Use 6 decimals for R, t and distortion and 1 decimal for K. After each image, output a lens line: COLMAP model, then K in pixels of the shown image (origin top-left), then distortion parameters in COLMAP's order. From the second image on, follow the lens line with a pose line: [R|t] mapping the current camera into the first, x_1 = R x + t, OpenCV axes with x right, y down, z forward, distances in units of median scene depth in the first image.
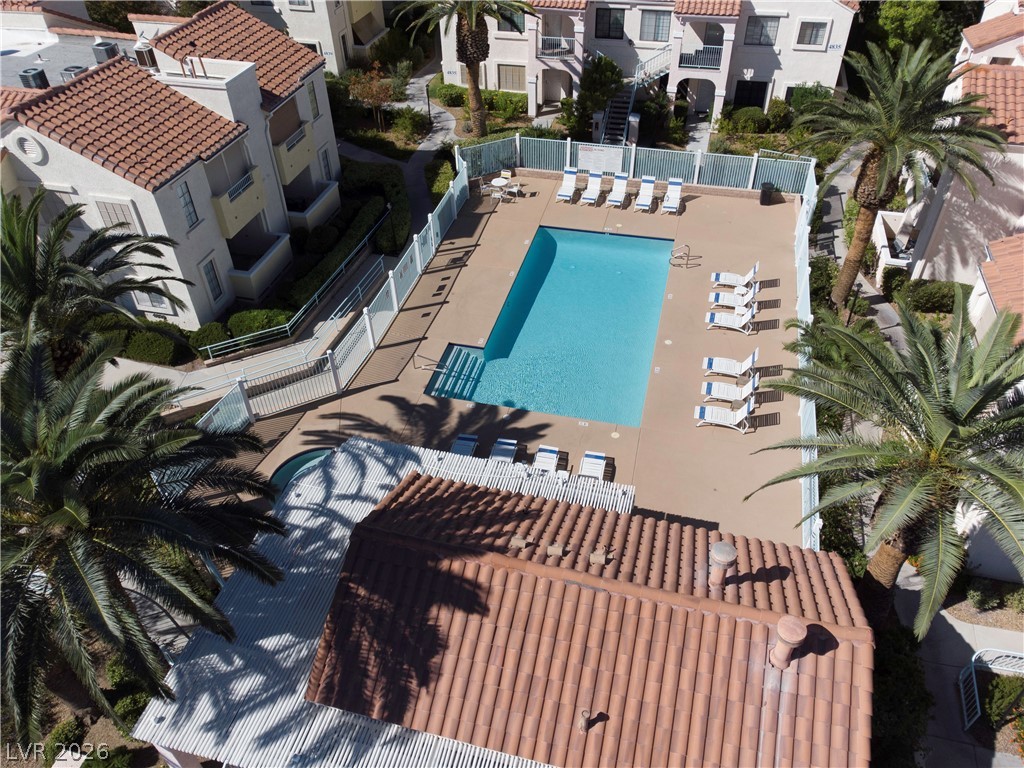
lens RADIAL K [[763.6, 0, 512.0], [0, 763.6, 384.0], [0, 0, 1]] dist [0.012120, 0.002025]
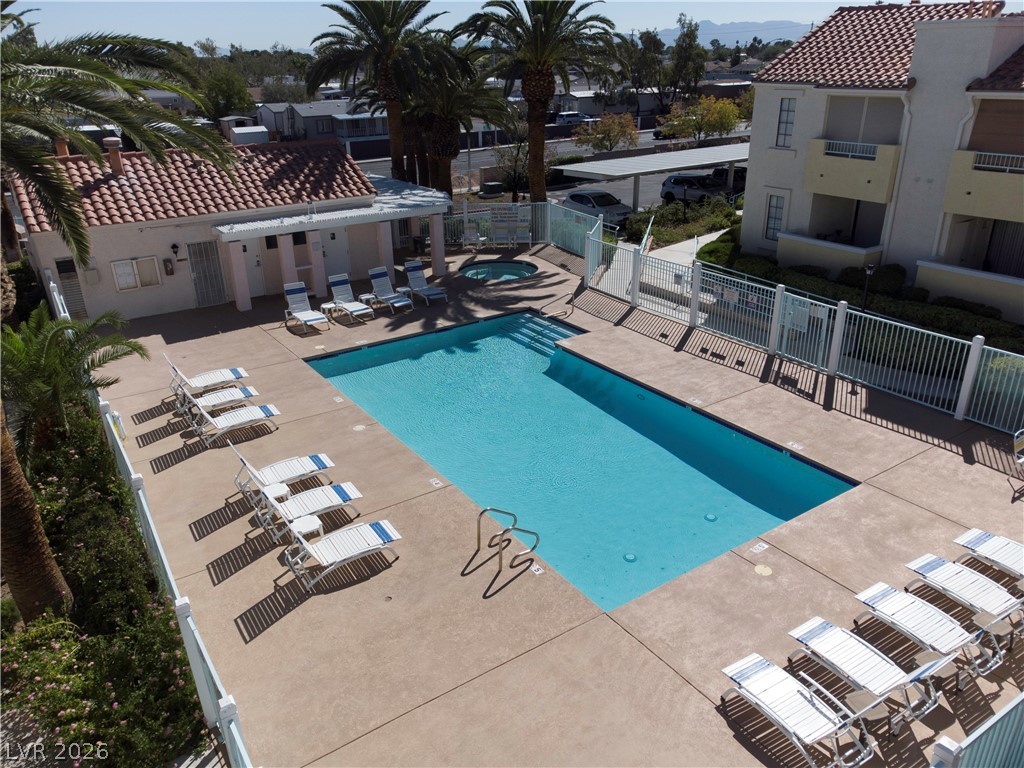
lens RADIAL K [[738.1, 0, 508.3], [0, 738.1, 409.7], [0, 0, 1]] dist [0.004595, 0.006502]
pose [[-0.661140, 0.345802, -0.665819, 0.475102], [-0.470983, 0.499504, 0.727097, -0.496229], [0.584011, 0.794303, -0.167375, 1.095604]]
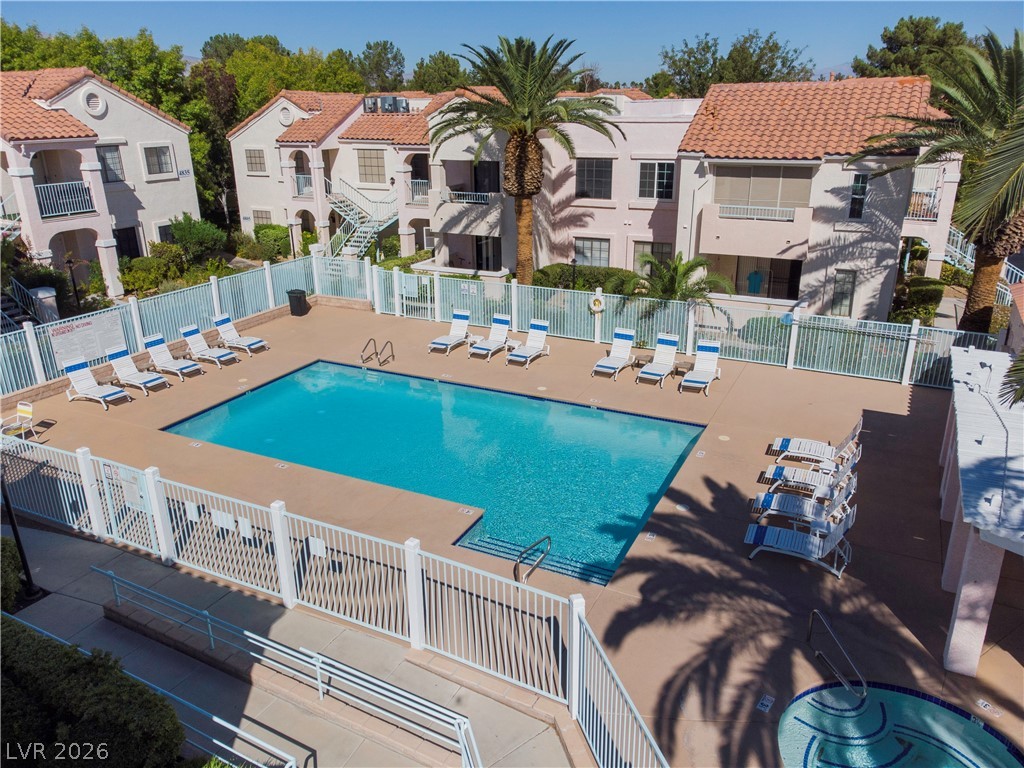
lens RADIAL K [[763.6, 0, 512.0], [0, 763.6, 384.0], [0, 0, 1]] dist [0.012120, 0.002025]
pose [[0.218469, -0.320082, 0.921856, -0.470749], [0.642122, 0.758497, 0.111186, -0.155238], [-0.734813, 0.567653, 0.371240, 0.706915]]
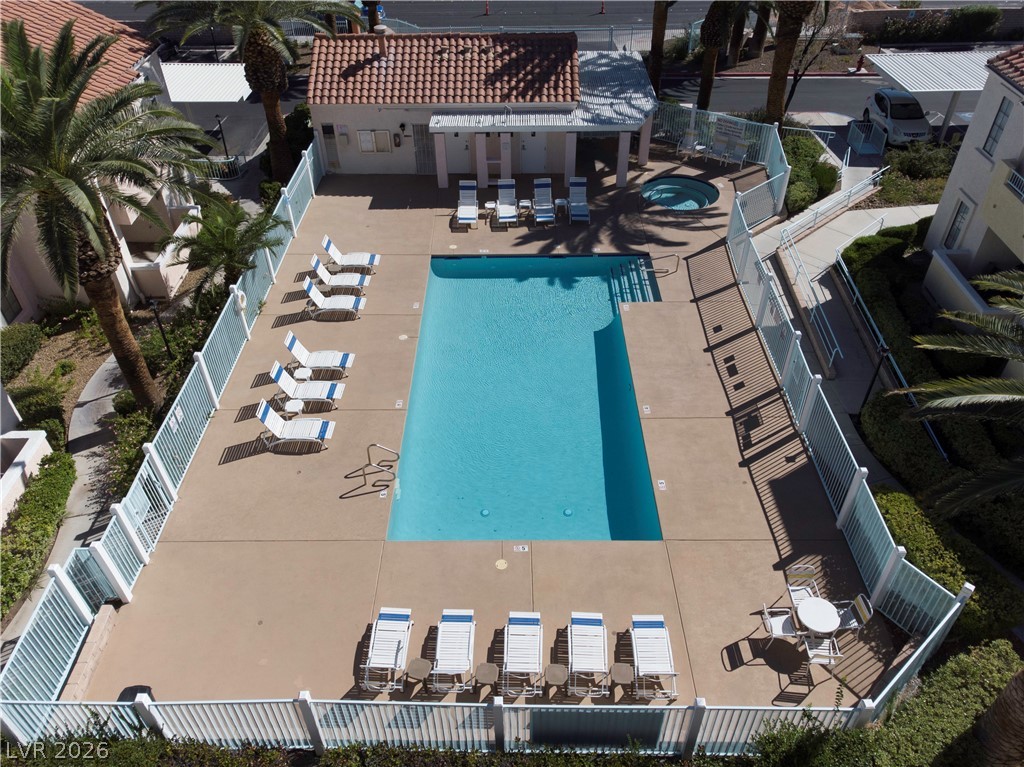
lens RADIAL K [[763.6, 0, 512.0], [0, 763.6, 383.5], [0, 0, 1]] dist [0.012120, 0.002025]
pose [[-0.969017, 0.180919, -0.168149, 0.225031], [-0.138122, 0.167464, 0.976155, -0.801835], [0.204764, 0.969136, -0.137286, 1.124981]]
